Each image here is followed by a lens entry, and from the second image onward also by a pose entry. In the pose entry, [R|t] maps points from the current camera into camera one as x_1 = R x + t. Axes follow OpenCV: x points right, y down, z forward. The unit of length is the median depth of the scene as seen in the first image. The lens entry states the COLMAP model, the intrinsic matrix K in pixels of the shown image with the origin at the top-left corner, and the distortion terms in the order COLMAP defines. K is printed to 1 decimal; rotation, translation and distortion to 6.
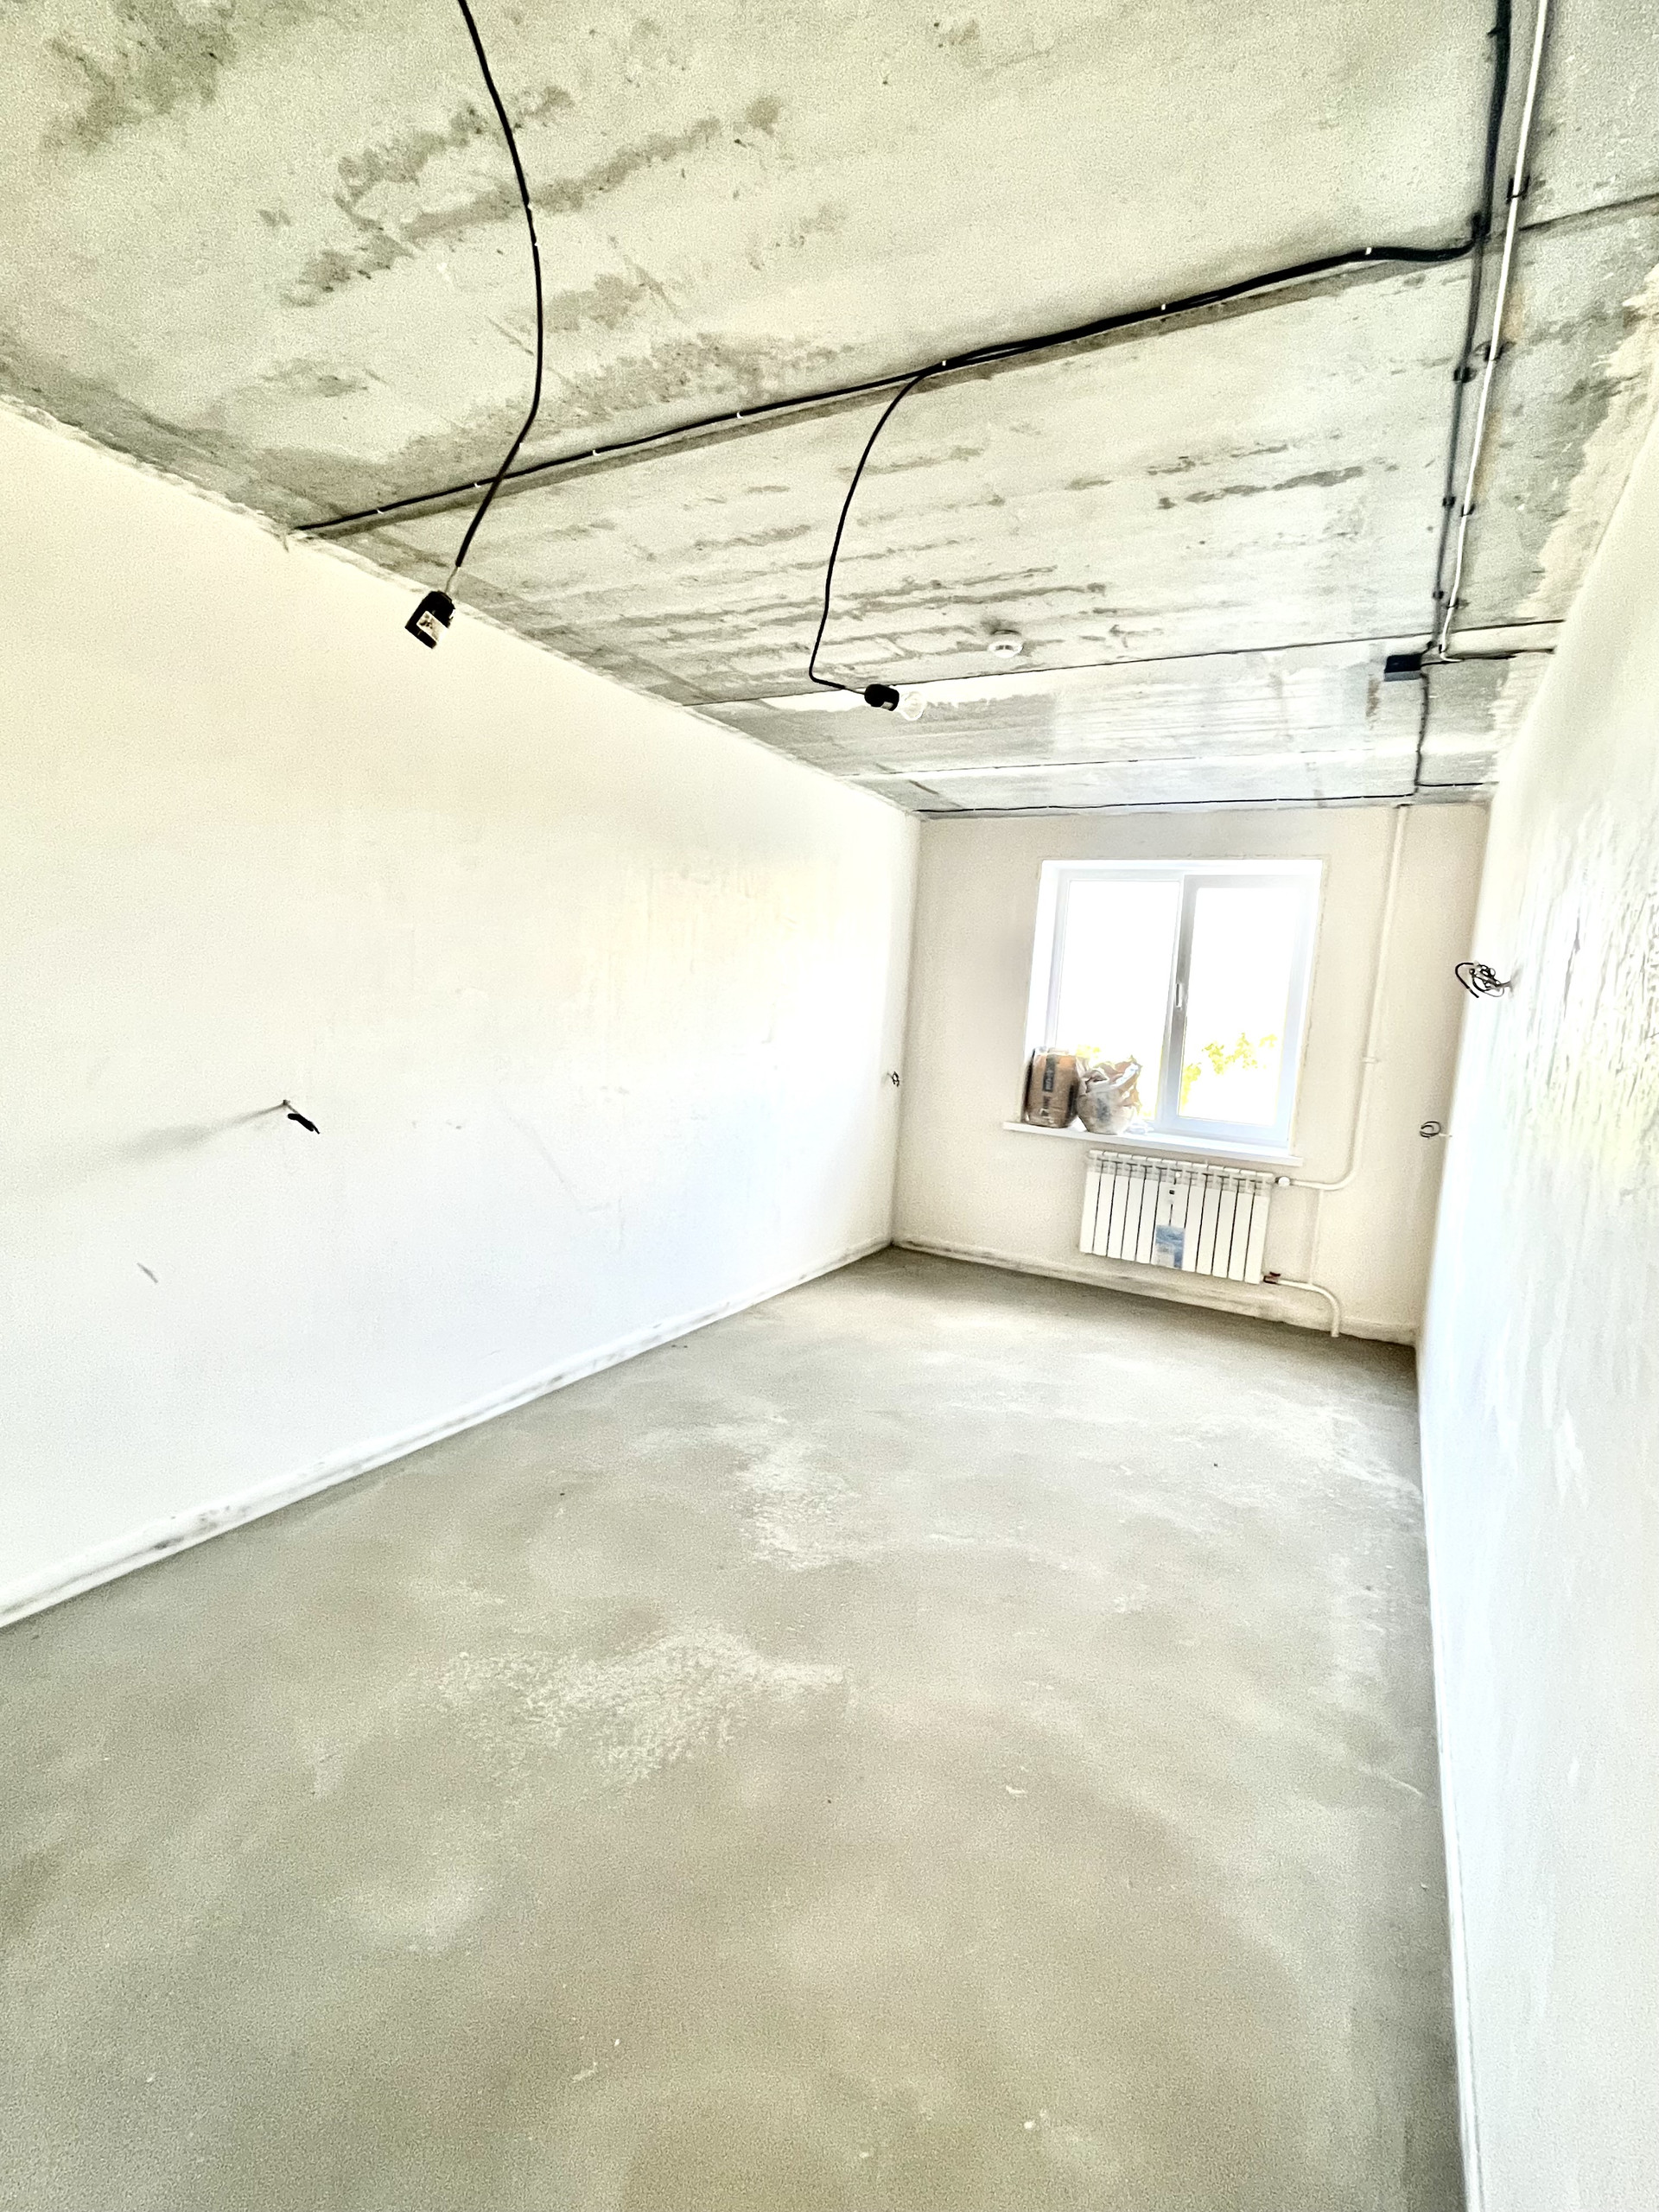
lens RADIAL K [[1019.6, 0, 833.0], [0, 1019.6, 1096.6], [0, 0, 1]] dist [-0.003405, -0.000512]
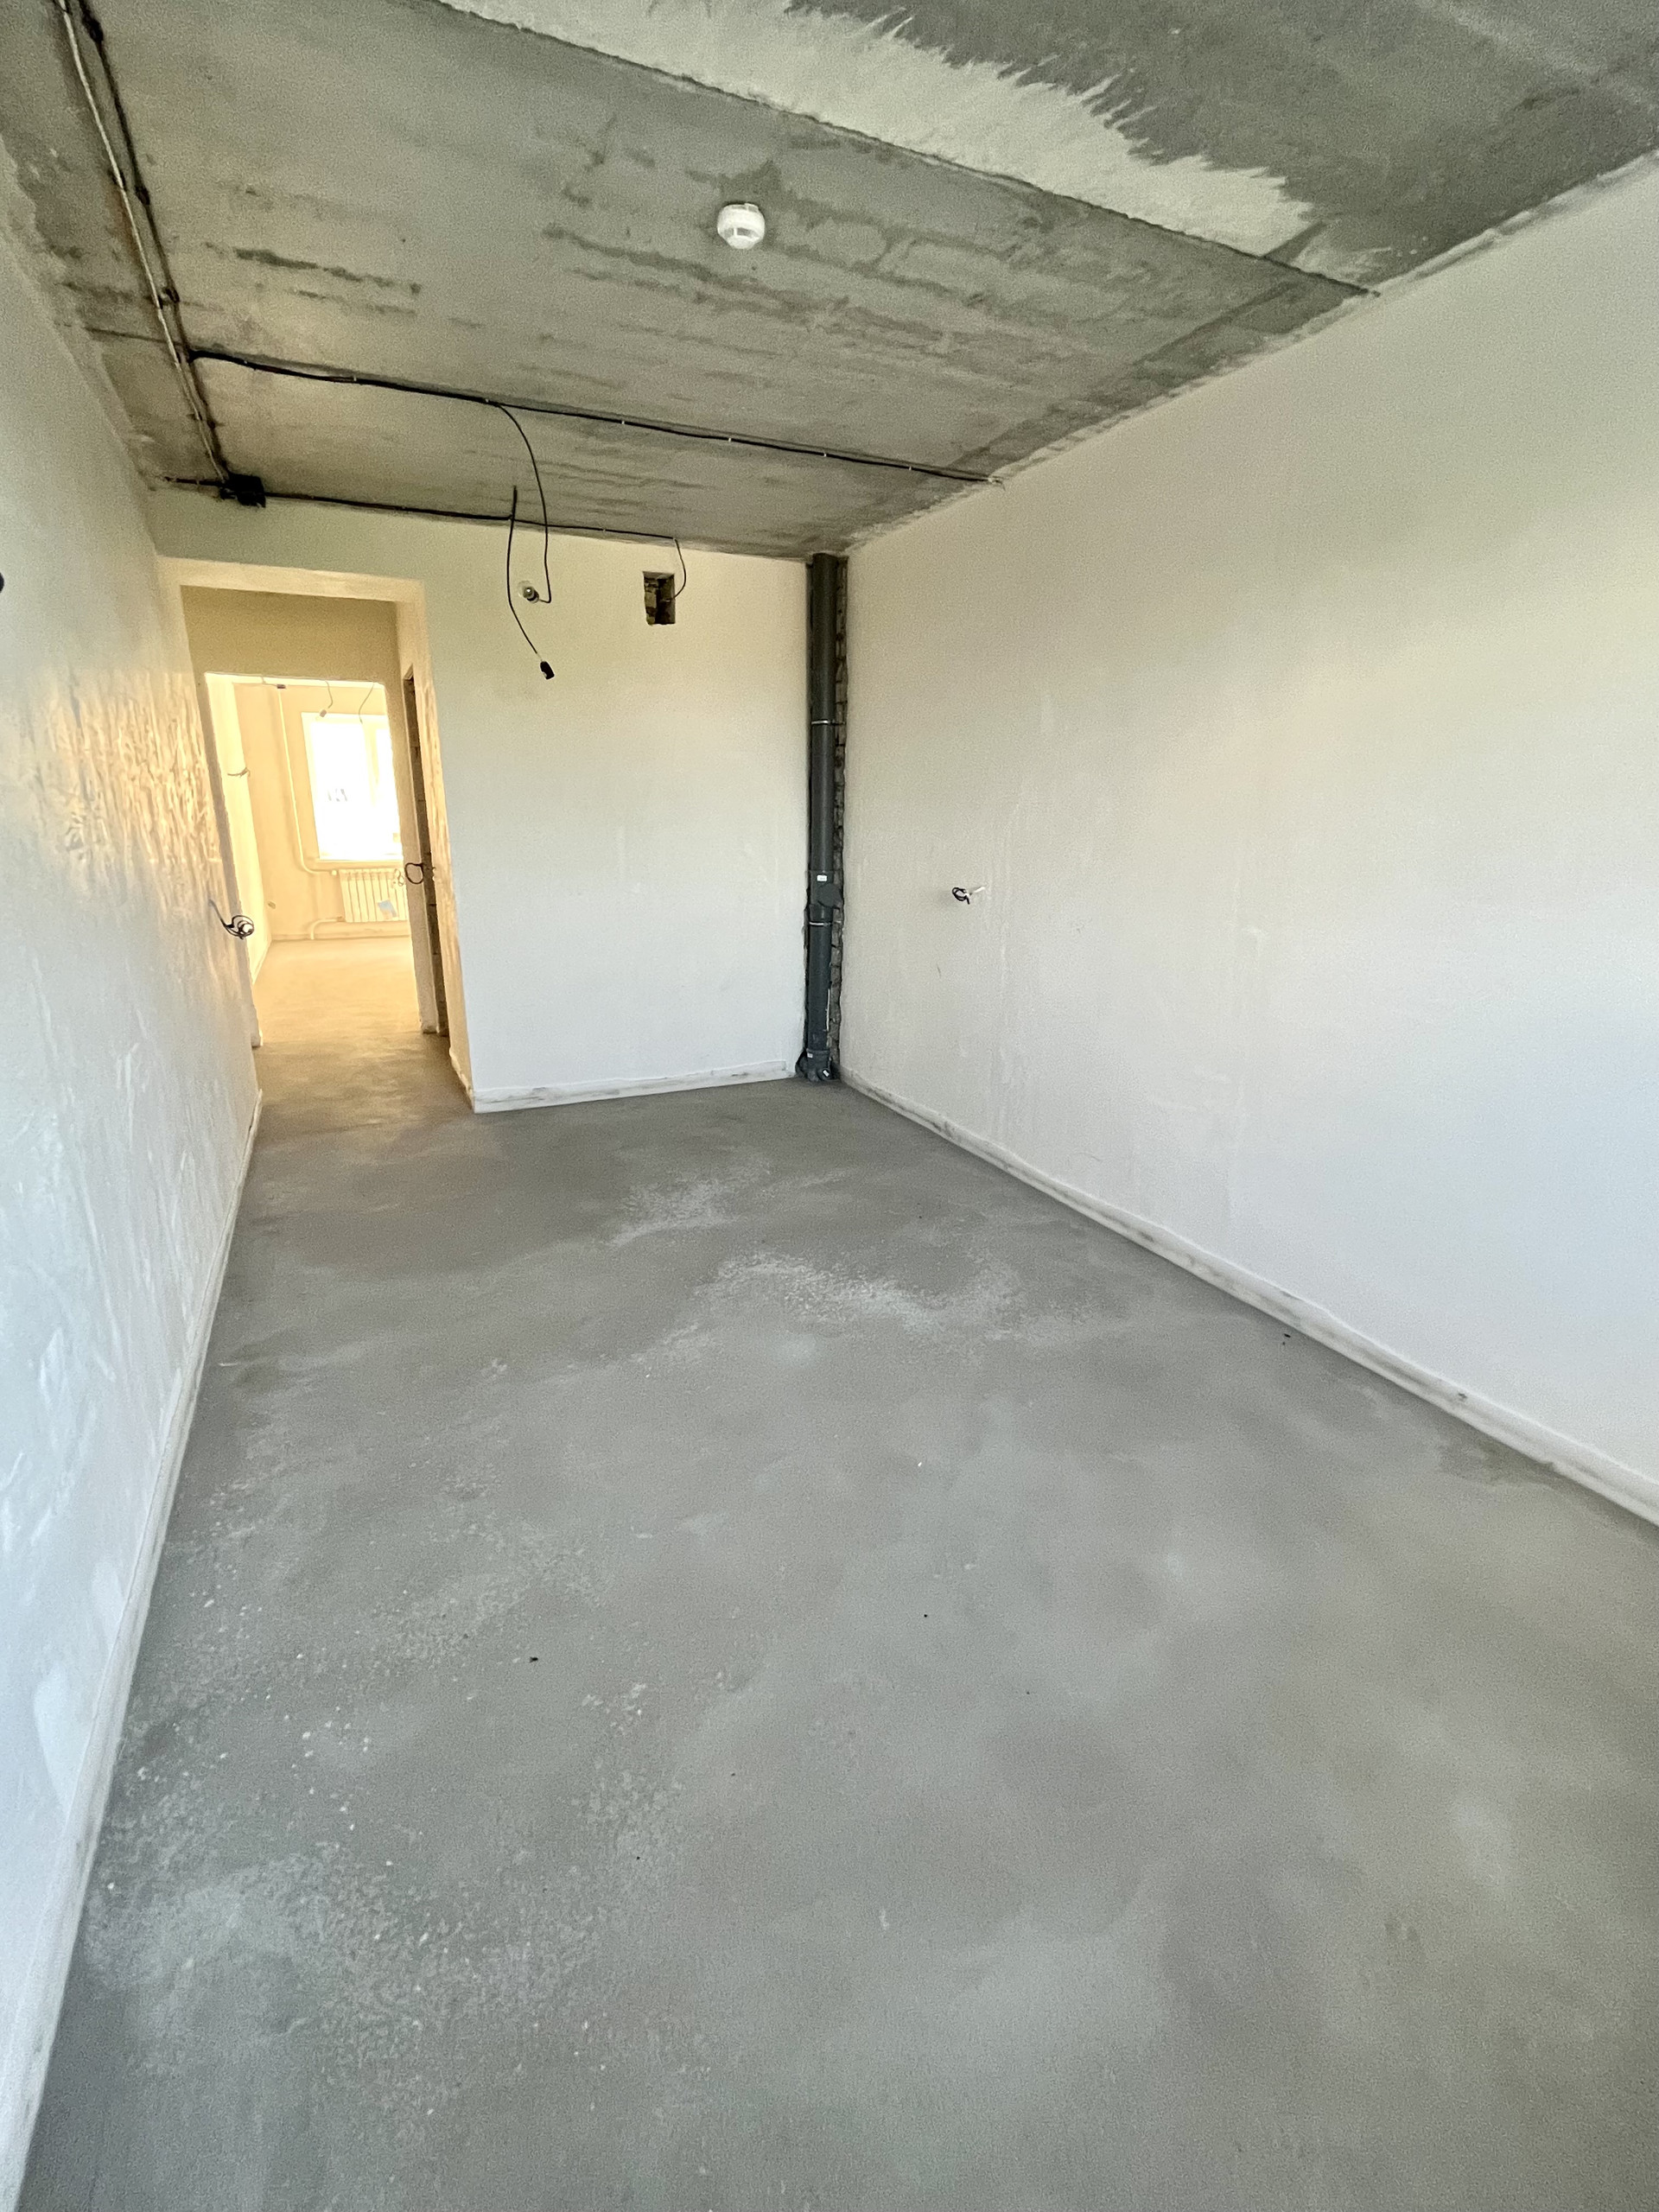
lens RADIAL K [[1019.6, 0, 822.6], [0, 1019.6, 1105.6], [0, 0, 1]] dist [-0.003405, -0.000512]
pose [[-0.589685, 0.158261, -0.791976, 0.948137], [-0.128223, 0.949829, 0.285277, -0.092483], [0.797390, 0.269773, -0.539807, 1.916183]]
